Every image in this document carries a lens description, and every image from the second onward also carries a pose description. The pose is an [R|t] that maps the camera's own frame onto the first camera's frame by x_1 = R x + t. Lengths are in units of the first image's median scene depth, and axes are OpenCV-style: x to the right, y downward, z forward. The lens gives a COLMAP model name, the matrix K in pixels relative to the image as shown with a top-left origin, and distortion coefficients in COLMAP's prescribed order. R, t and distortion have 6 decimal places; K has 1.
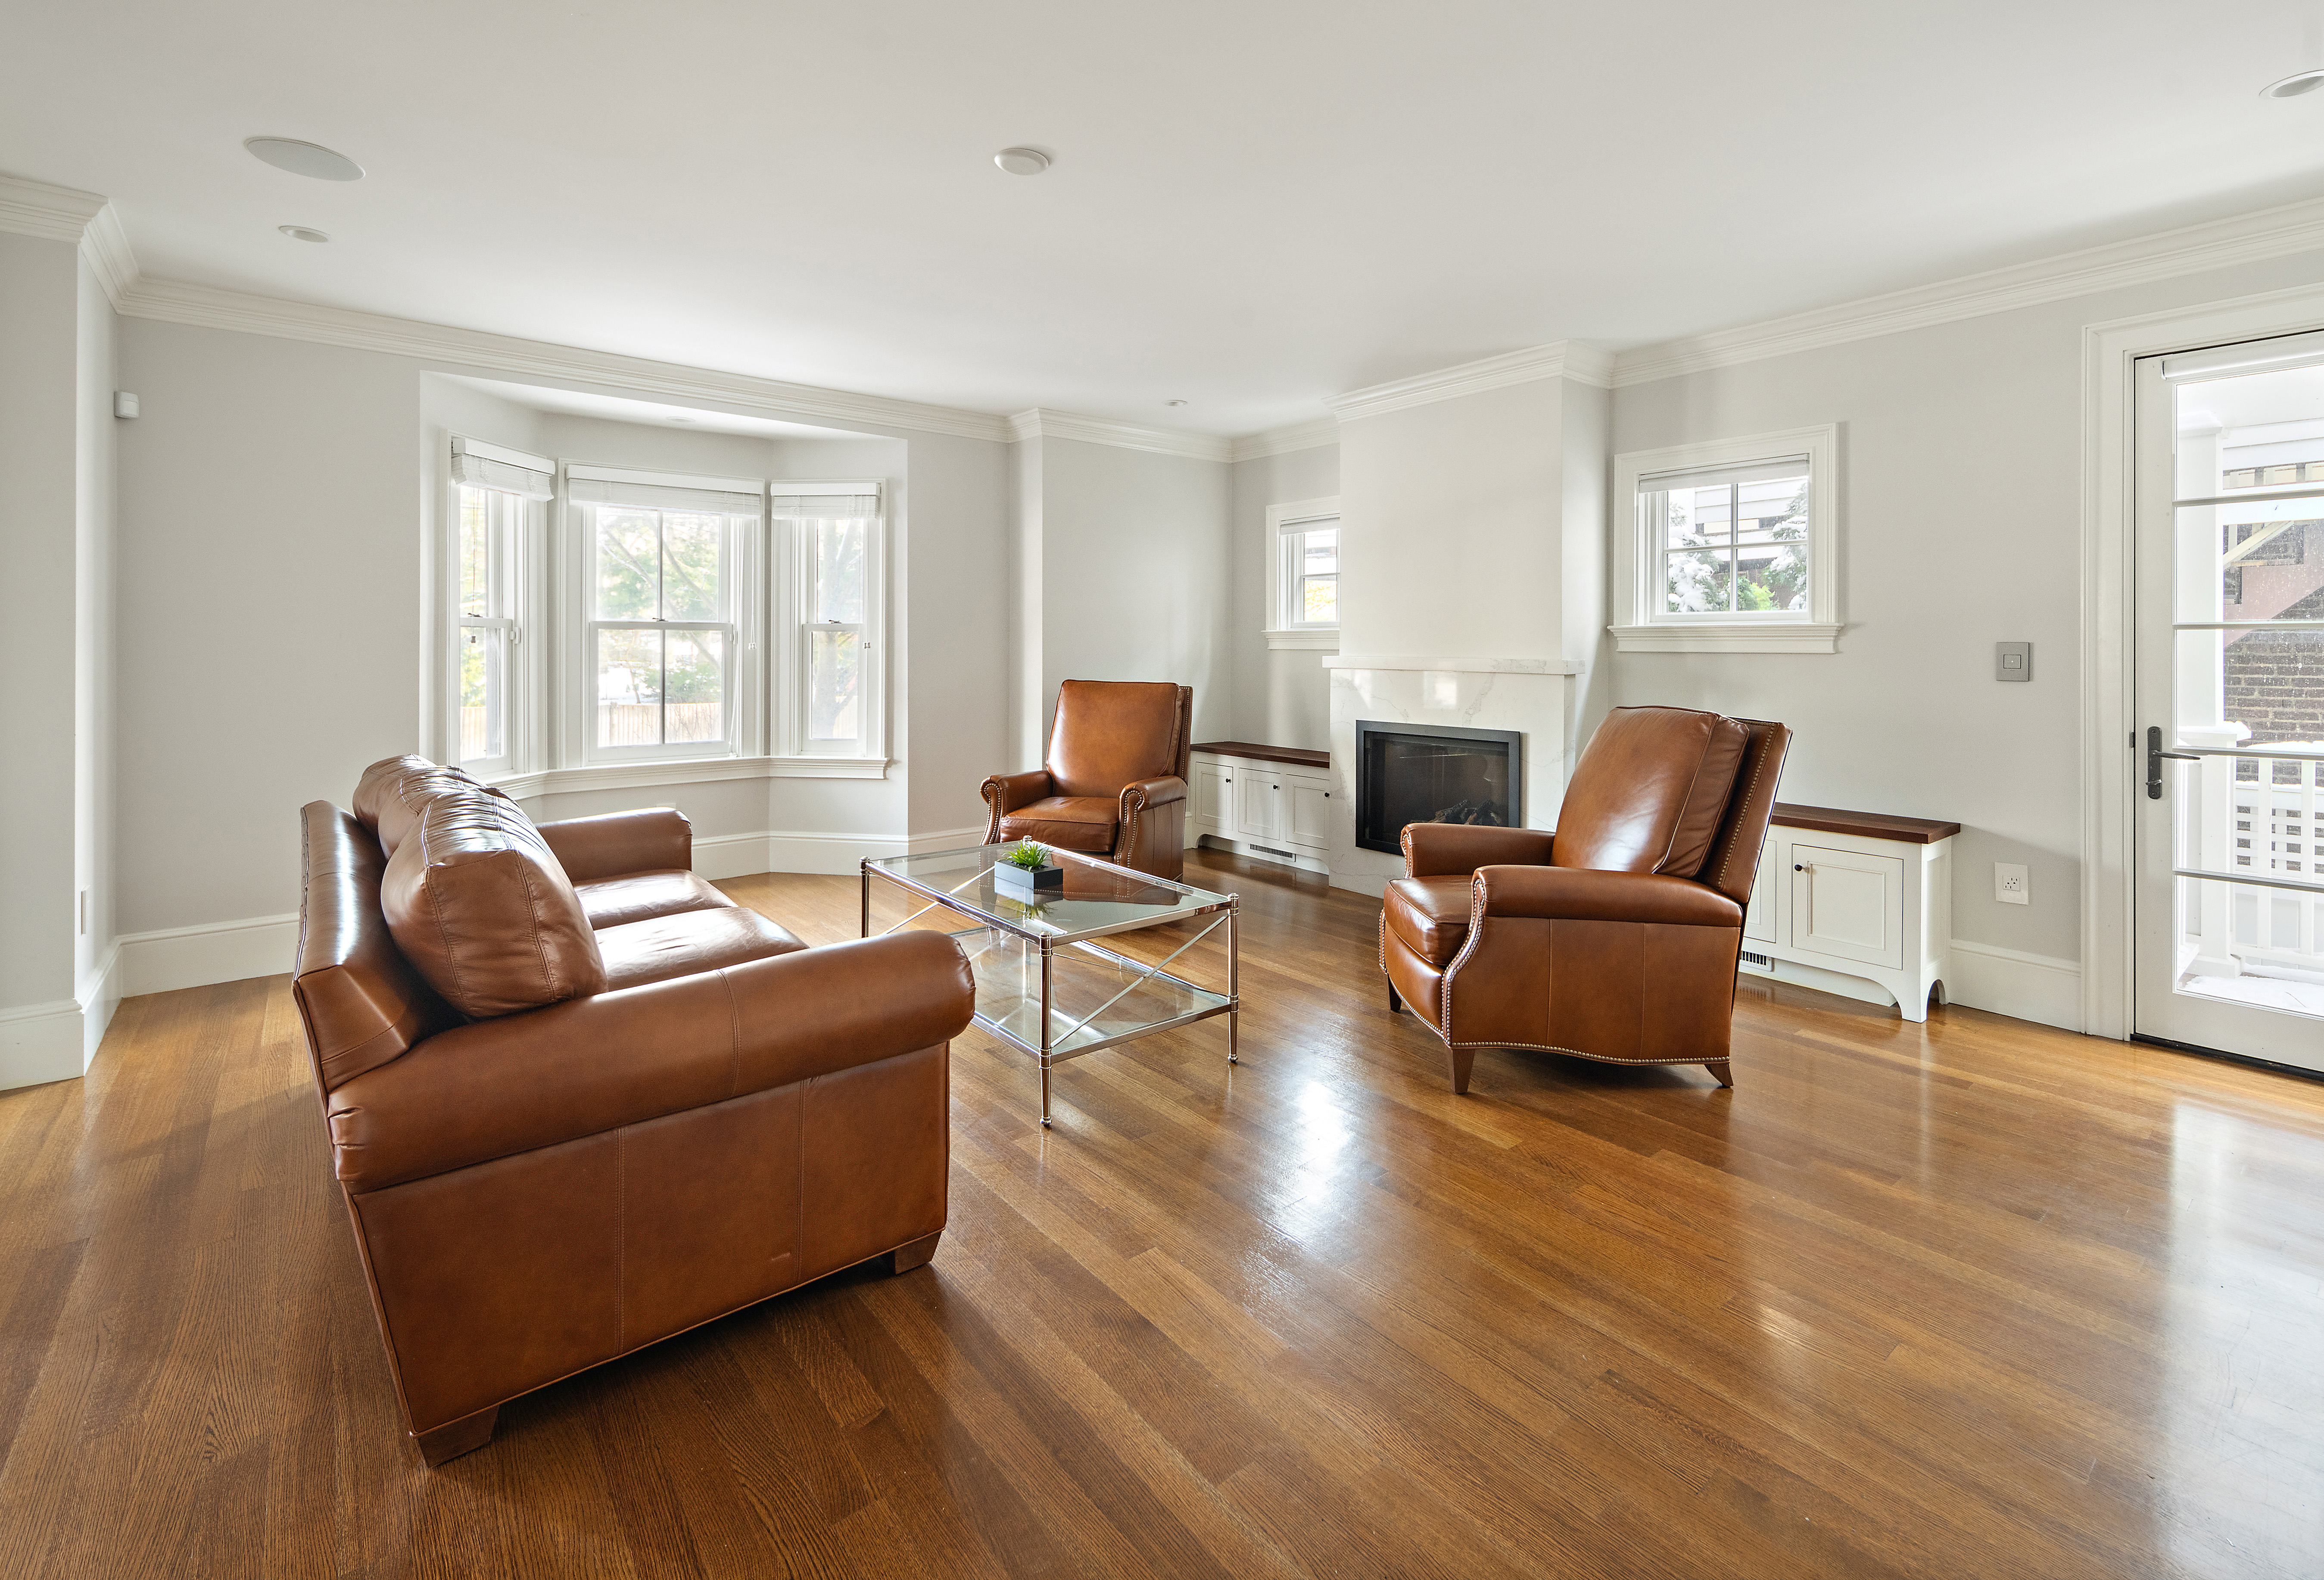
lens RADIAL K [[1015.1, 0, 1162.3], [0, 1015.1, 860.0], [0, 0, 1]] dist [0.001327, 0.000588]
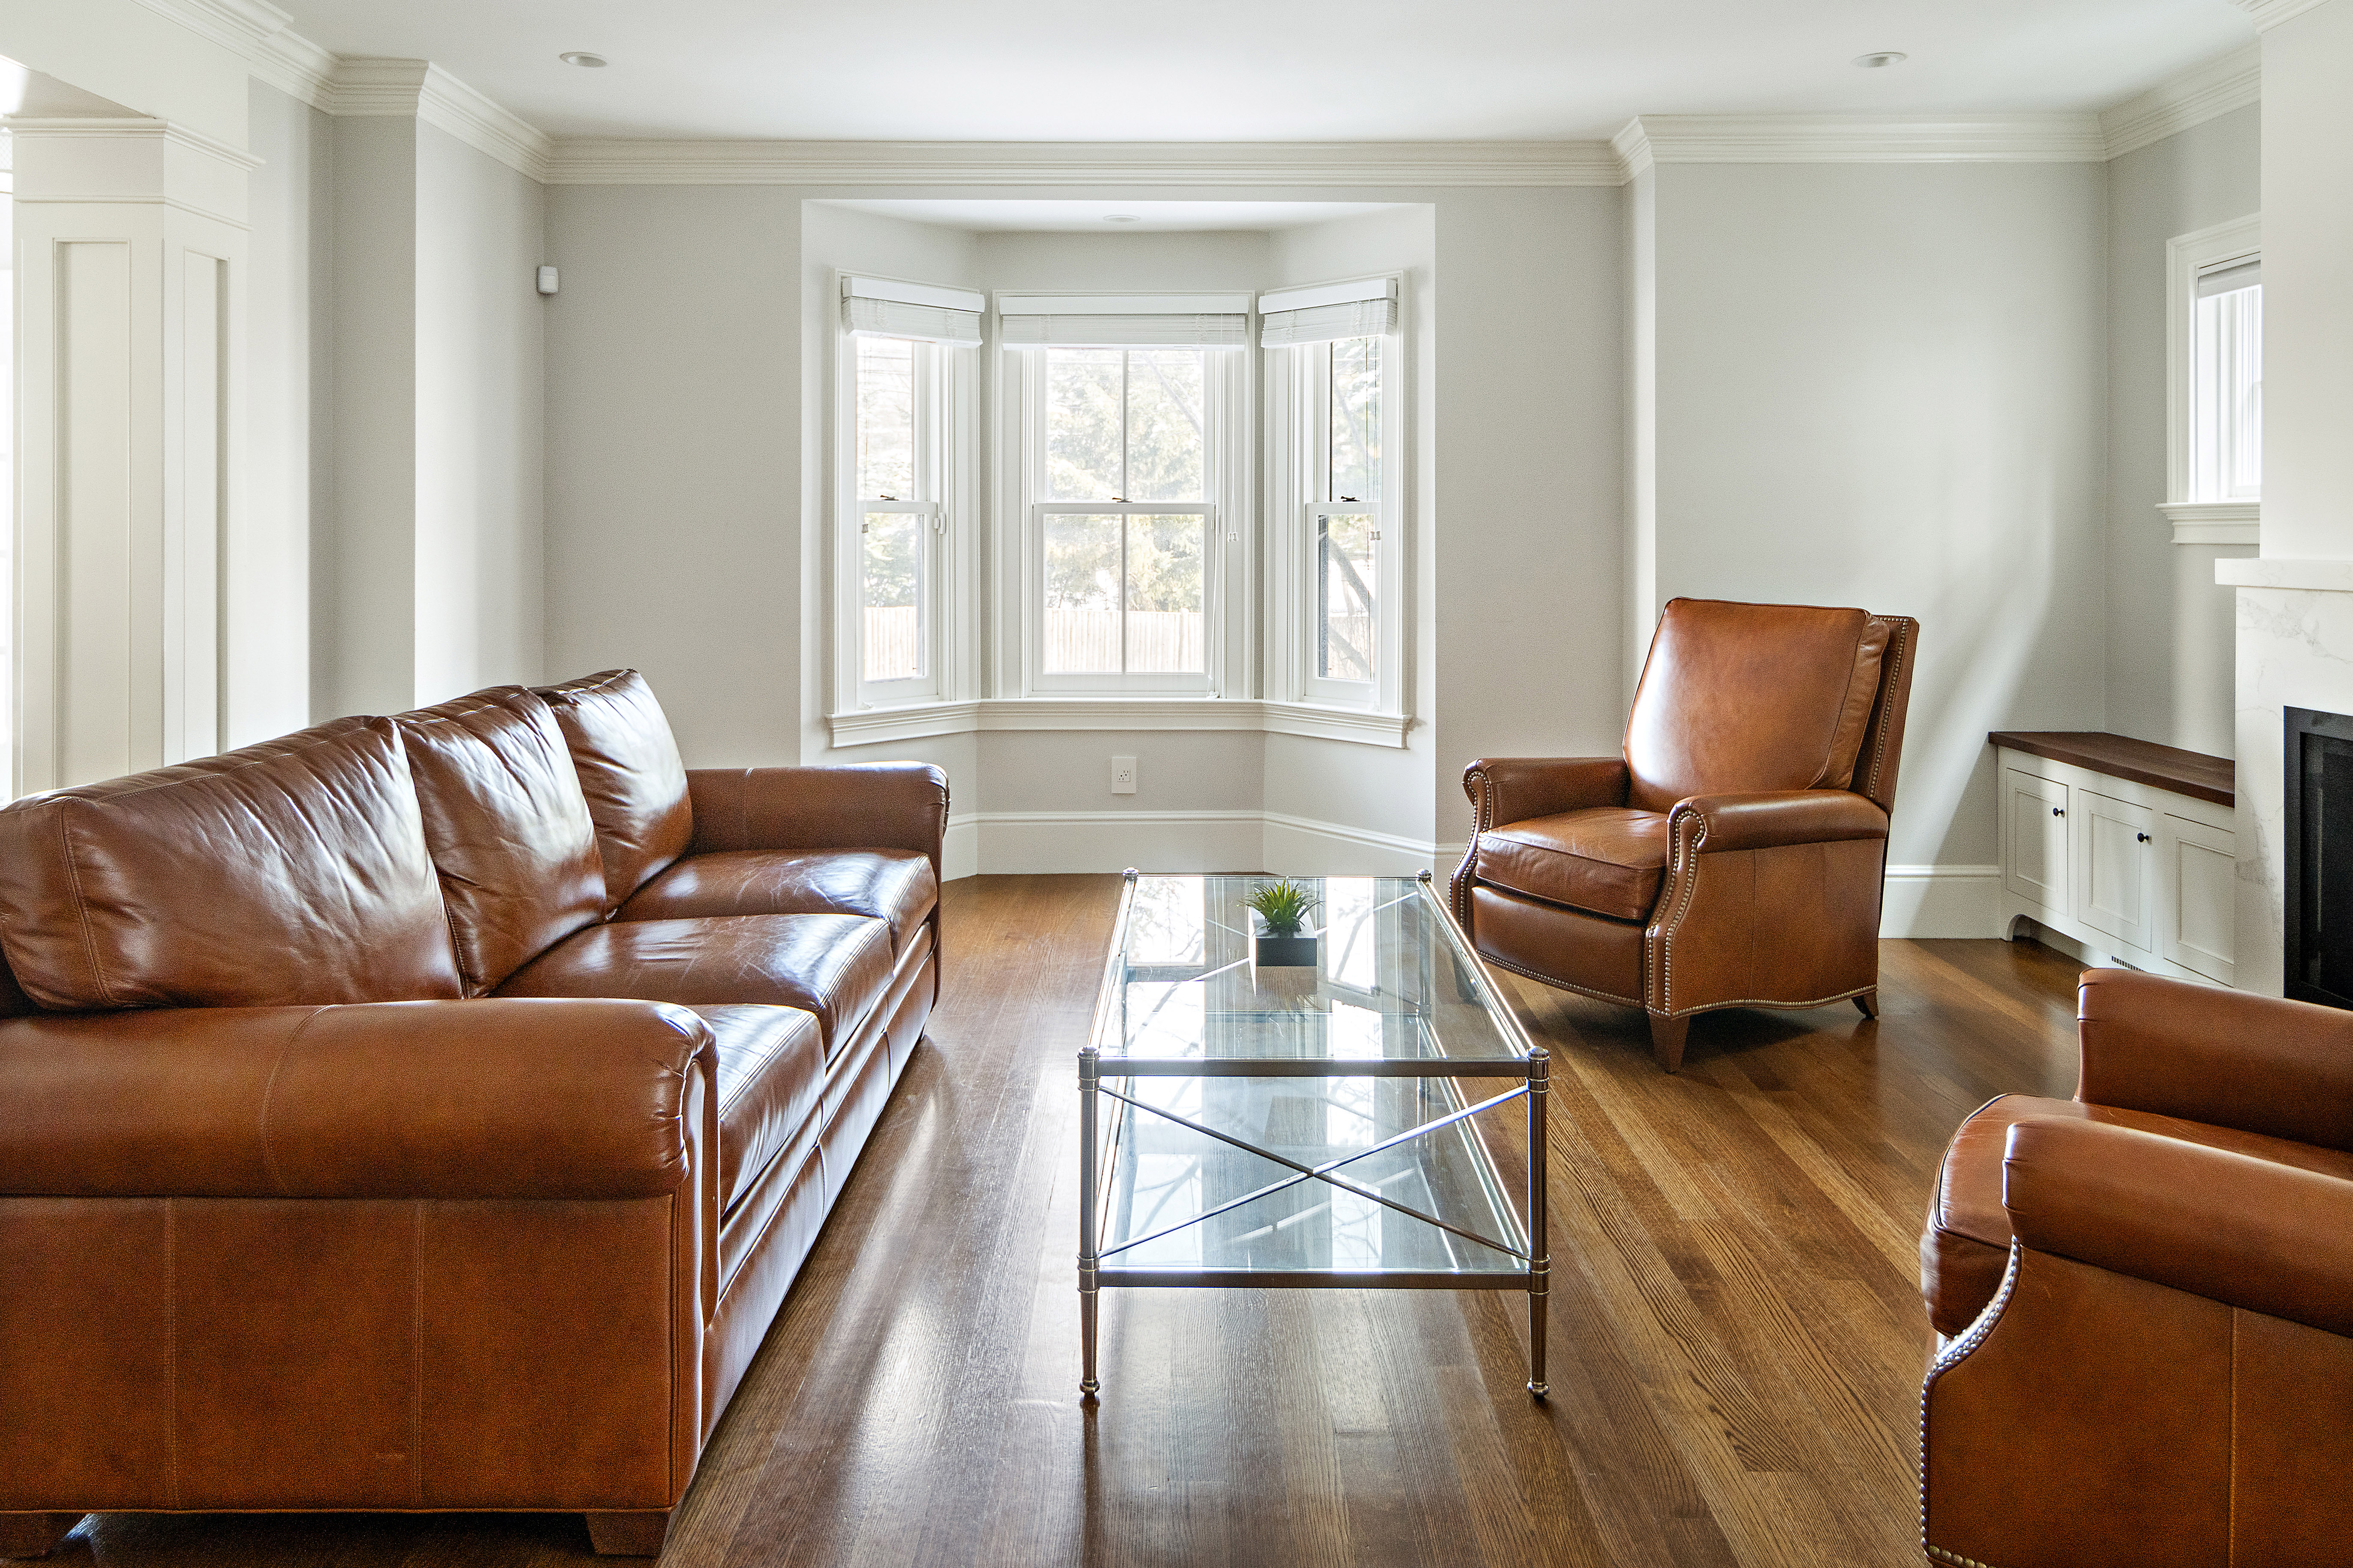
lens RADIAL K [[1540.8, 0, 1176.5], [0, 1540.8, 784.0], [0, 0, 1]] dist [0.000246, 0.000205]
pose [[0.772997, 0.100155, -0.626454, 0.237688], [-0.132051, 0.991233, -0.004466, -0.039893], [0.620515, 0.086176, 0.779445, 0.199873]]
